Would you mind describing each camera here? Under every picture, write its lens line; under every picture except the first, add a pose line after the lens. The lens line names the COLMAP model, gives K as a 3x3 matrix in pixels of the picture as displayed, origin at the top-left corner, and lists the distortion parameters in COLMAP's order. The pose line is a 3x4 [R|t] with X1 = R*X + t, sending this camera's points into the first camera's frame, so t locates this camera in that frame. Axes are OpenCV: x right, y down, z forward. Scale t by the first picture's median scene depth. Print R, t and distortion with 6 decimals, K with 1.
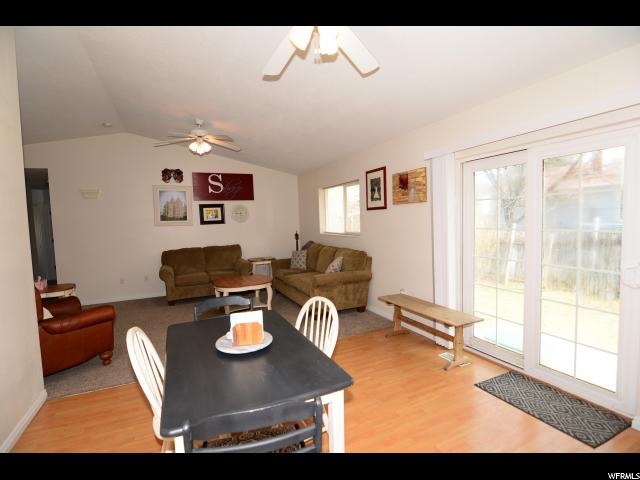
lens RADIAL K [[312.2, 0, 320.0], [0, 312.2, 240.0], [0, 0, 1]] dist [0.000896, -0.016588]
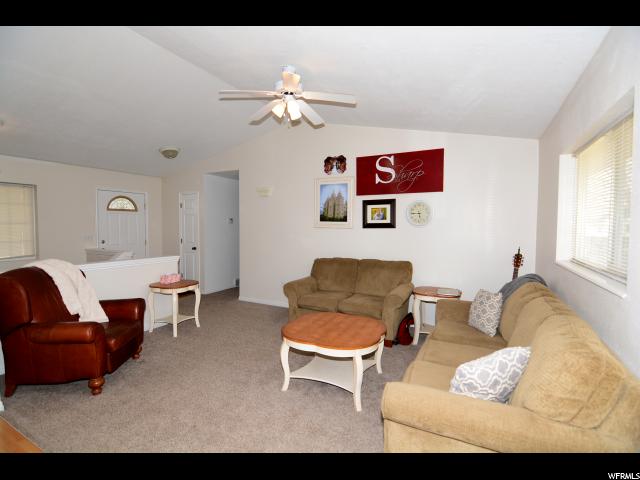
lens RADIAL K [[312.2, 0, 320.0], [0, 312.2, 240.0], [0, 0, 1]] dist [0.000896, -0.016588]
pose [[0.600573, 0.072884, -0.796241, 0.147666], [-0.078672, 0.996391, 0.031866, -0.038525], [0.795690, 0.043504, 0.604140, 0.500016]]
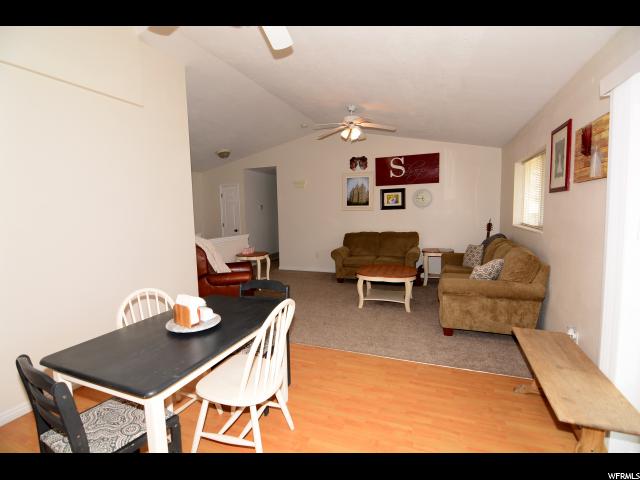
lens RADIAL K [[312.2, 0, 320.0], [0, 312.2, 240.0], [0, 0, 1]] dist [0.000896, -0.016588]
pose [[0.684270, 0.087917, -0.723910, 0.232232], [-0.049807, 0.996022, 0.073884, -0.017094], [0.727526, -0.014501, 0.685927, 0.168660]]
